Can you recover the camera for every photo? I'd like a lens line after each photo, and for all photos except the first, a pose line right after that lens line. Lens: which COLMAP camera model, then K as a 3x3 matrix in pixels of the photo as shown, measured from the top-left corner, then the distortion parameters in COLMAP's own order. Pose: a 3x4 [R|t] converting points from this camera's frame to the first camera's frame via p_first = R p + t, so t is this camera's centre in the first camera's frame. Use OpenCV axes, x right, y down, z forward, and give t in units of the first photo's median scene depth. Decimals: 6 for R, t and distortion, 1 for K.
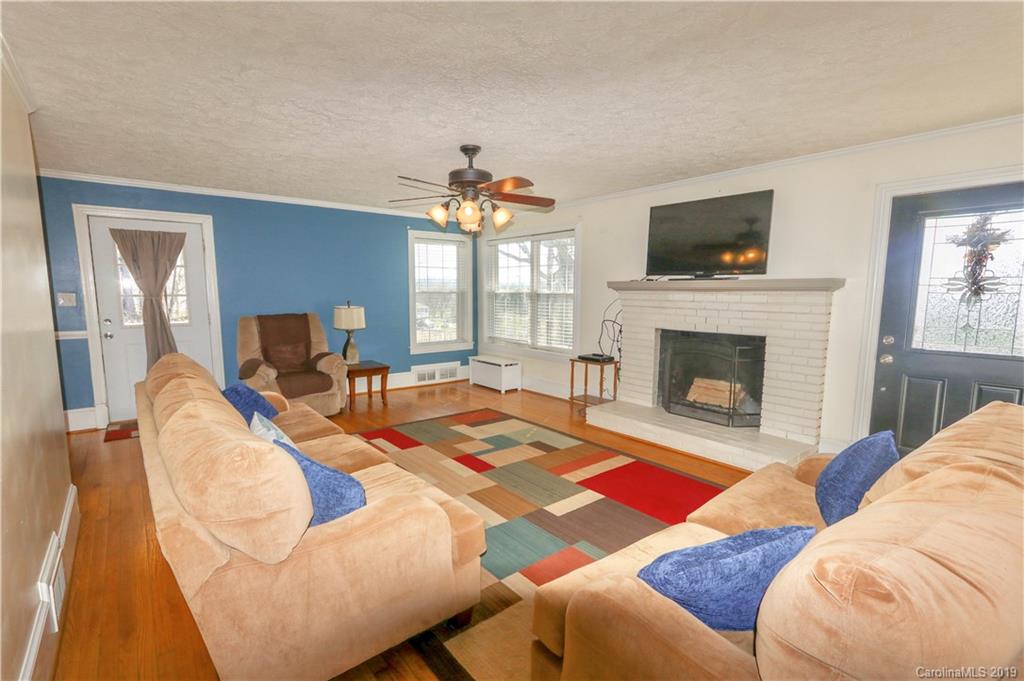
lens RADIAL K [[481.0, 0, 505.8], [0, 481.0, 350.9], [0, 0, 1]] dist [0.000585, 0.000188]
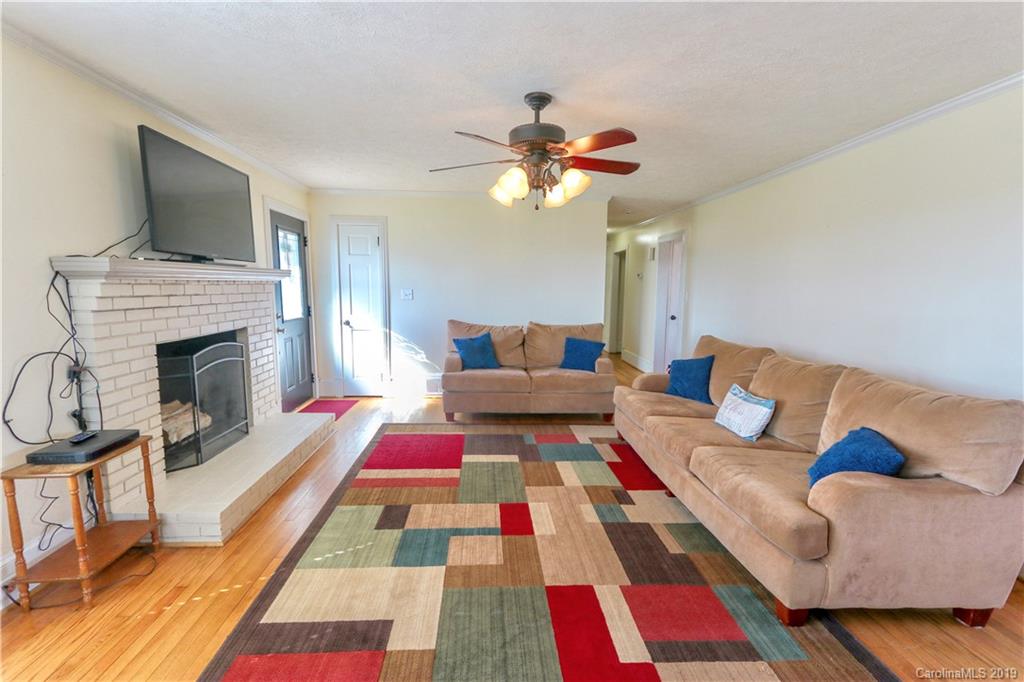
lens RADIAL K [[466.2, 0, 507.2], [0, 466.2, 351.6], [0, 0, 1]] dist [0.000959, 0.000462]
pose [[-0.809889, -0.093287, 0.579117, -0.404477], [0.064652, 0.967062, 0.246195, -0.170990], [-0.583009, 0.236832, -0.777182, 1.368040]]
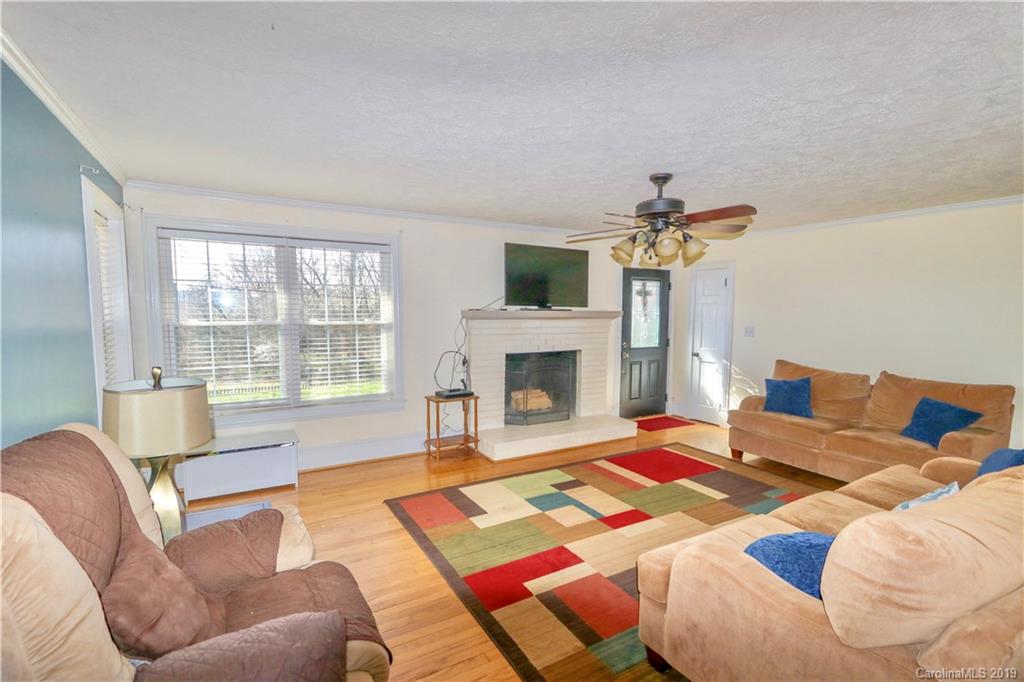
lens RADIAL K [[472.4, 0, 507.9], [0, 472.4, 347.1], [0, 0, 1]] dist [0.002039, 0.001395]
pose [[0.146055, -0.082210, 0.985855, -0.852288], [0.119910, 0.990665, 0.064846, -0.149496], [-0.981982, 0.108743, 0.154549, 0.953416]]
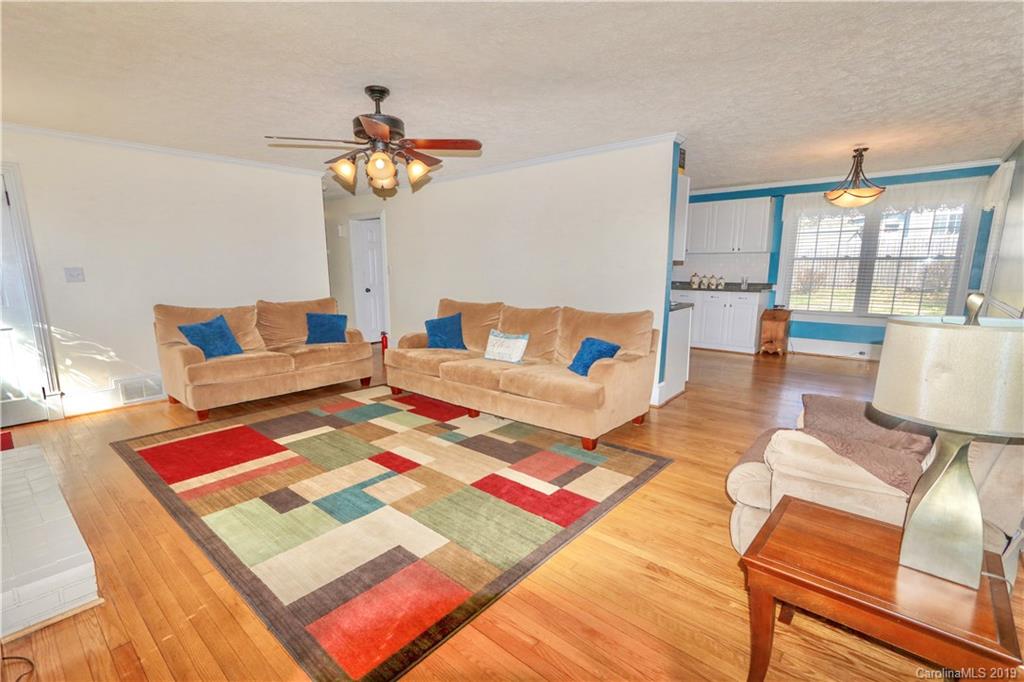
lens RADIAL K [[472.4, 0, 507.9], [0, 472.4, 347.1], [0, 0, 1]] dist [0.002039, 0.001395]
pose [[-0.984730, 0.032750, -0.170983, -0.116558], [-0.020582, 0.953357, 0.301142, -0.192630], [0.172870, 0.300063, -0.938125, 1.596874]]
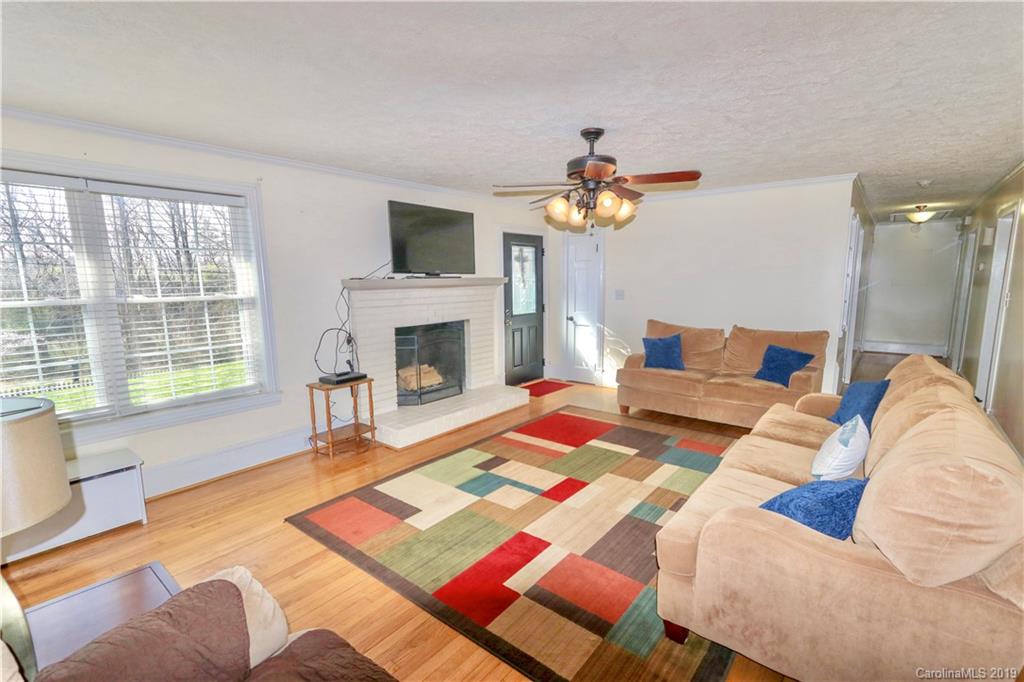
lens RADIAL K [[472.4, 0, 507.9], [0, 472.4, 347.1], [0, 0, 1]] dist [0.002039, 0.001395]
pose [[-0.215425, -0.142959, 0.965999, -0.760898], [0.135748, 0.975237, 0.174599, -0.165472], [-0.967039, 0.168746, -0.190684, 1.113673]]
